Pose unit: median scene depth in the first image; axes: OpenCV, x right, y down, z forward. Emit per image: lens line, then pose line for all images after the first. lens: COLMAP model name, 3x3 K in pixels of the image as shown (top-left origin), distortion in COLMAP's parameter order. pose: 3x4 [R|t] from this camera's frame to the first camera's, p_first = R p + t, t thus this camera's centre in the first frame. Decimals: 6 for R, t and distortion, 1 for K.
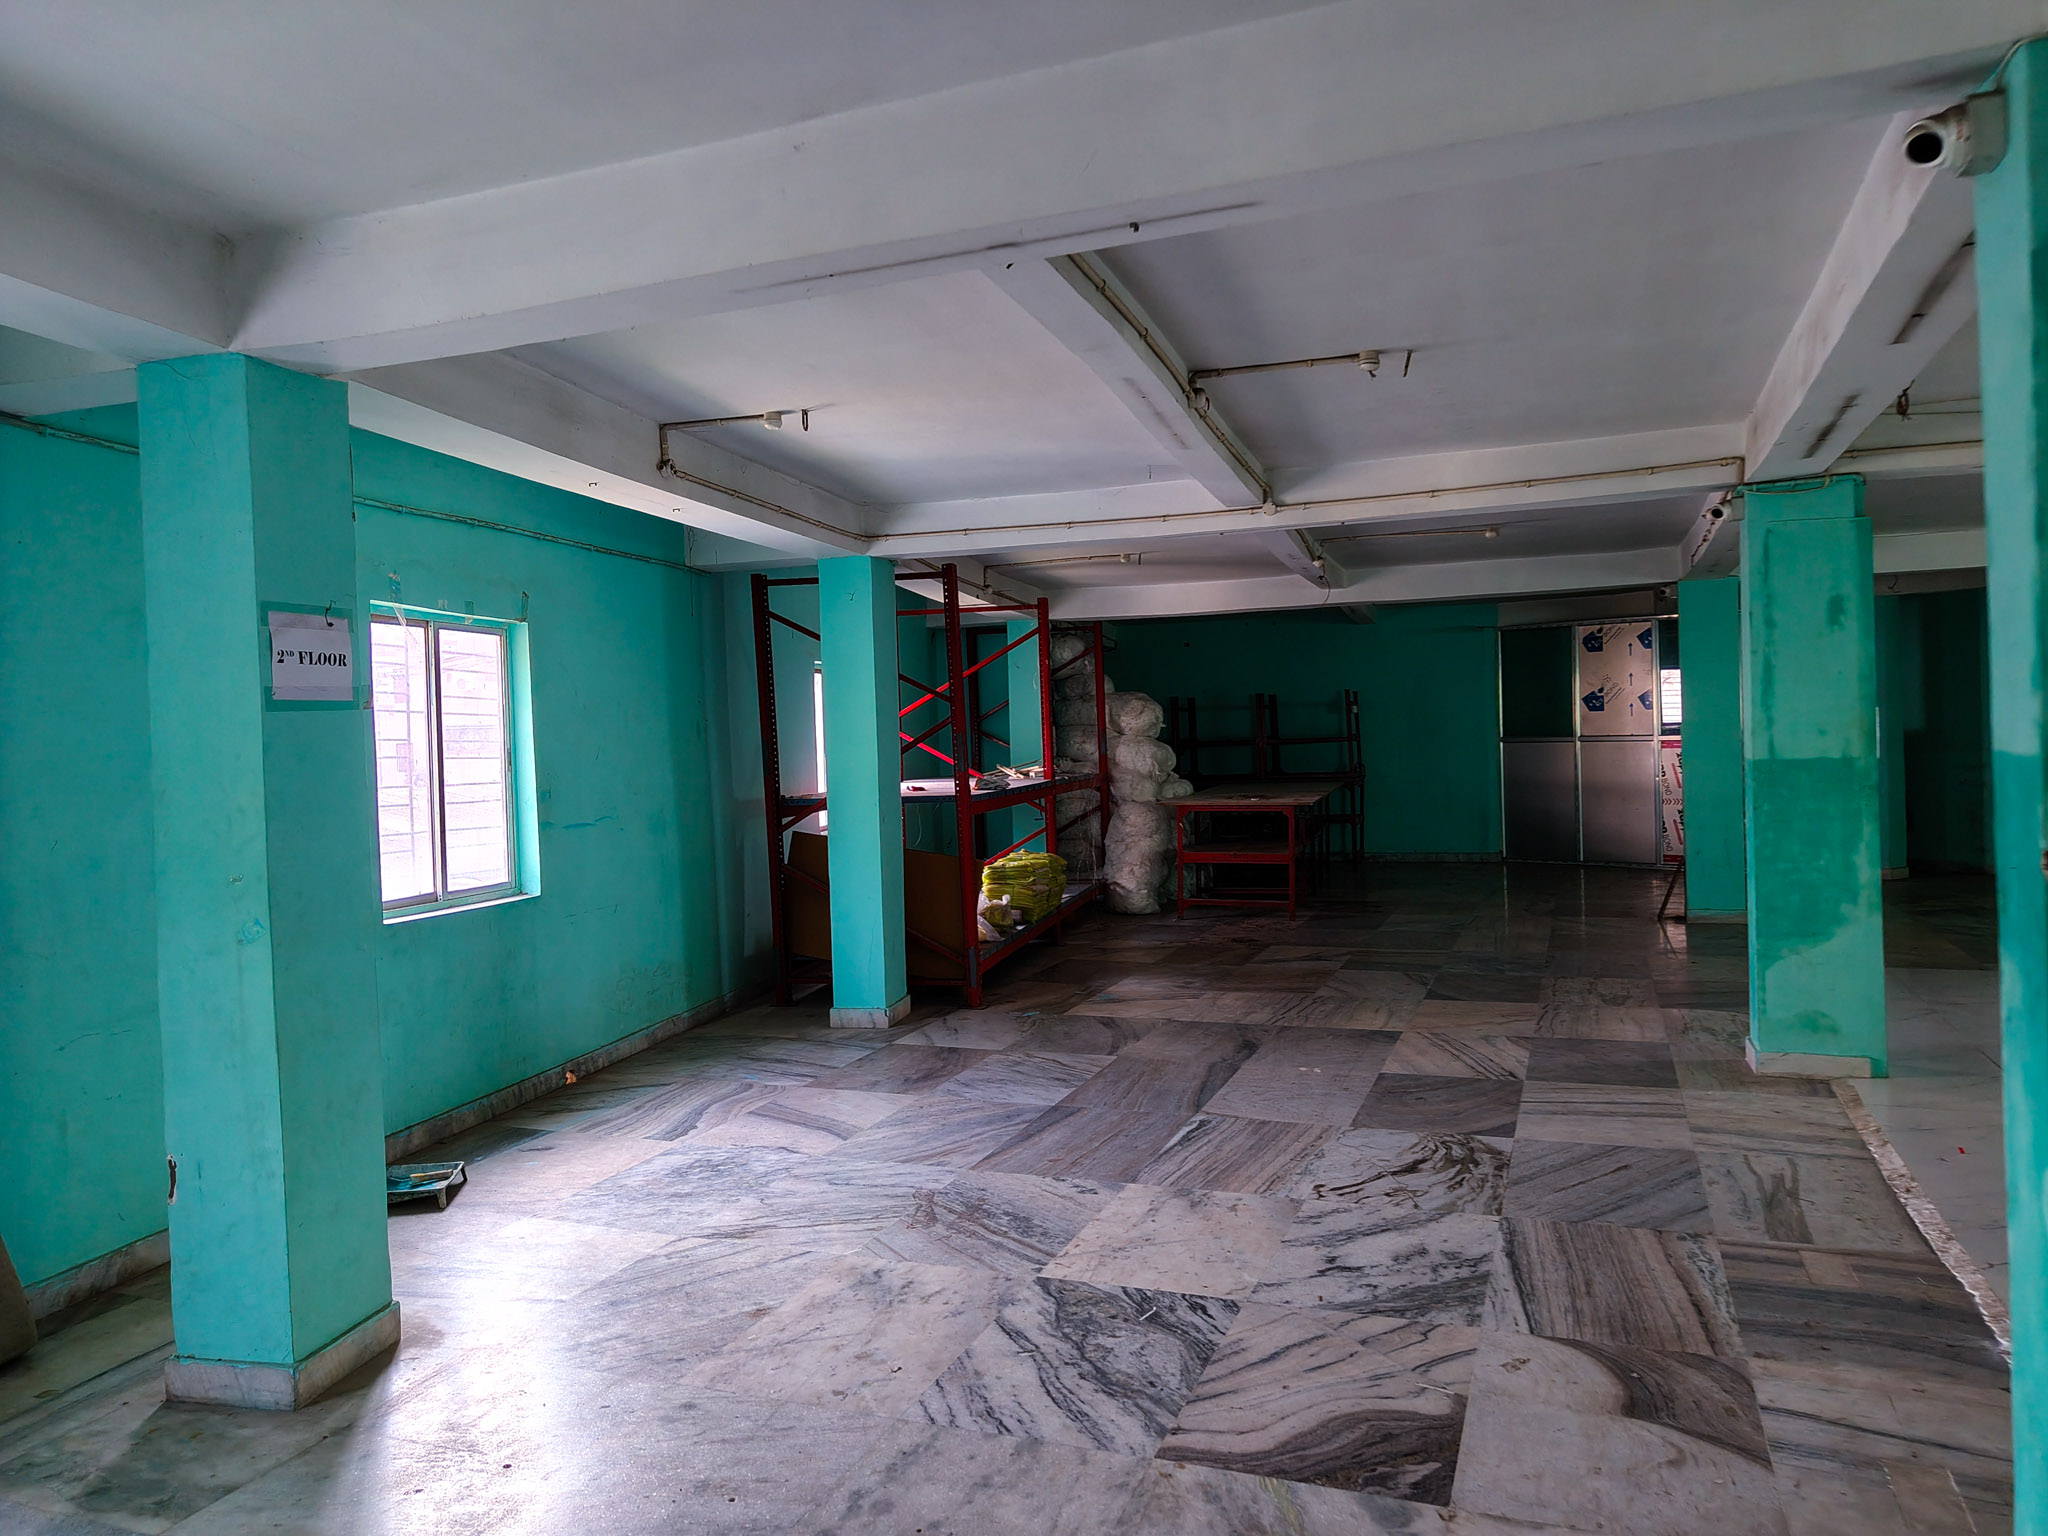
lens RADIAL K [[1473.1, 0, 1036.4], [0, 1473.1, 753.1], [0, 0, 1]] dist [0.009126, 0.001434]
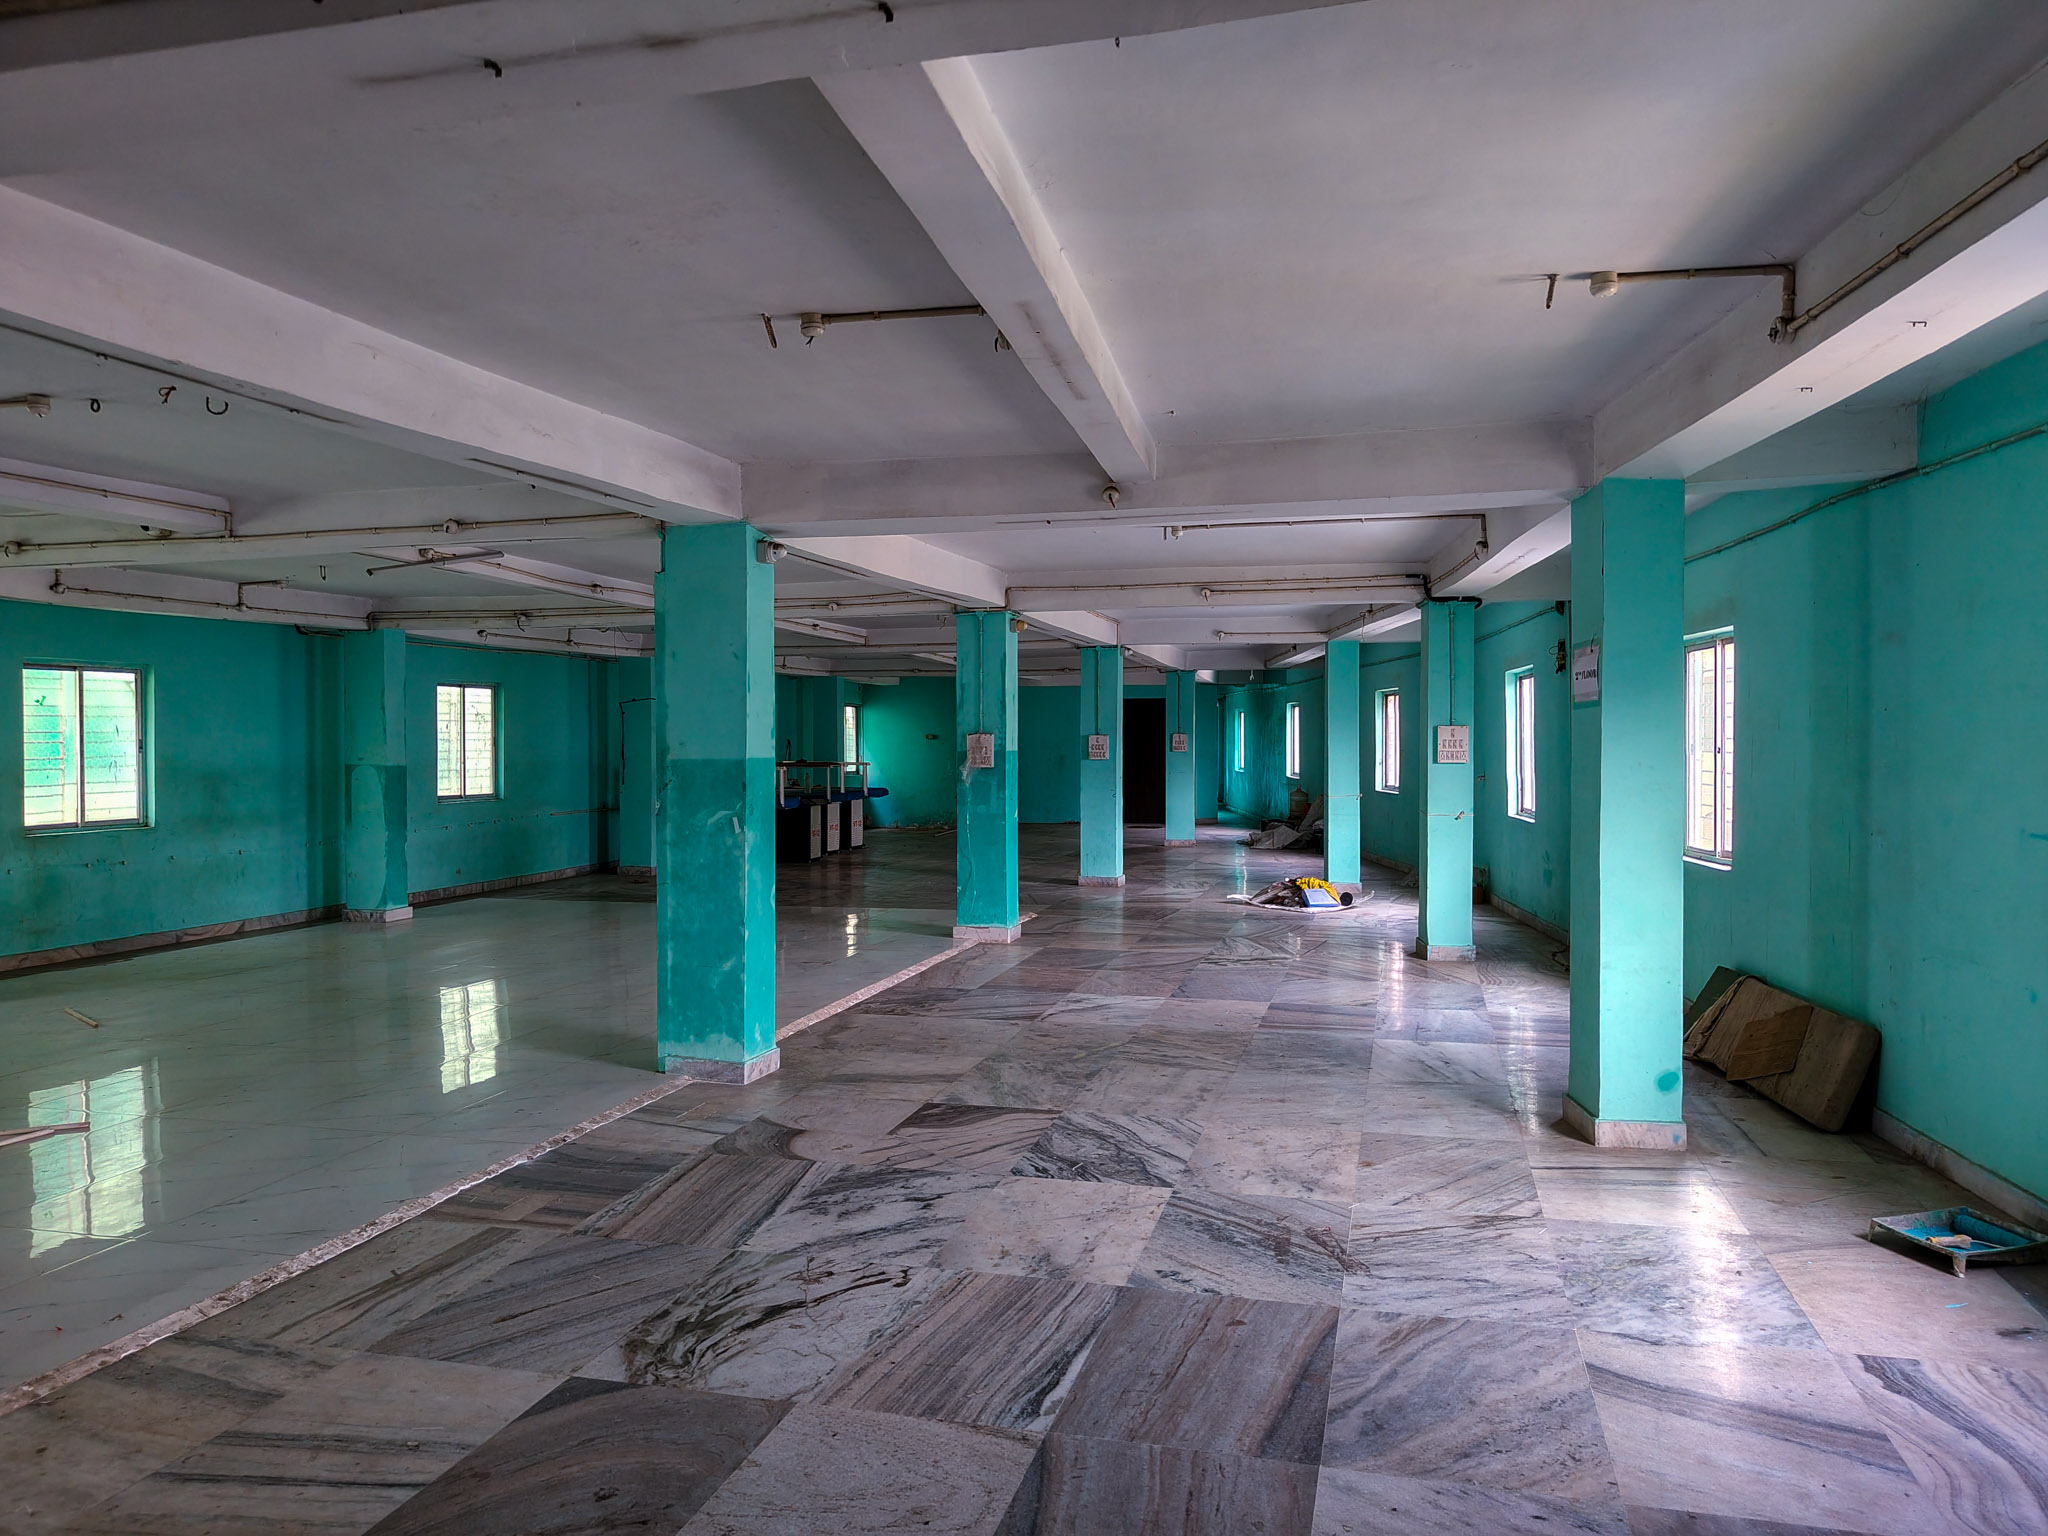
lens RADIAL K [[1473.1, 0, 1036.4], [0, 1473.1, 753.1], [0, 0, 1]] dist [0.009126, 0.001434]
pose [[-0.993637, 0.038870, -0.105714, 0.204618], [0.036014, 0.998936, 0.028798, -0.037590], [0.106721, 0.024808, -0.993980, 1.971332]]
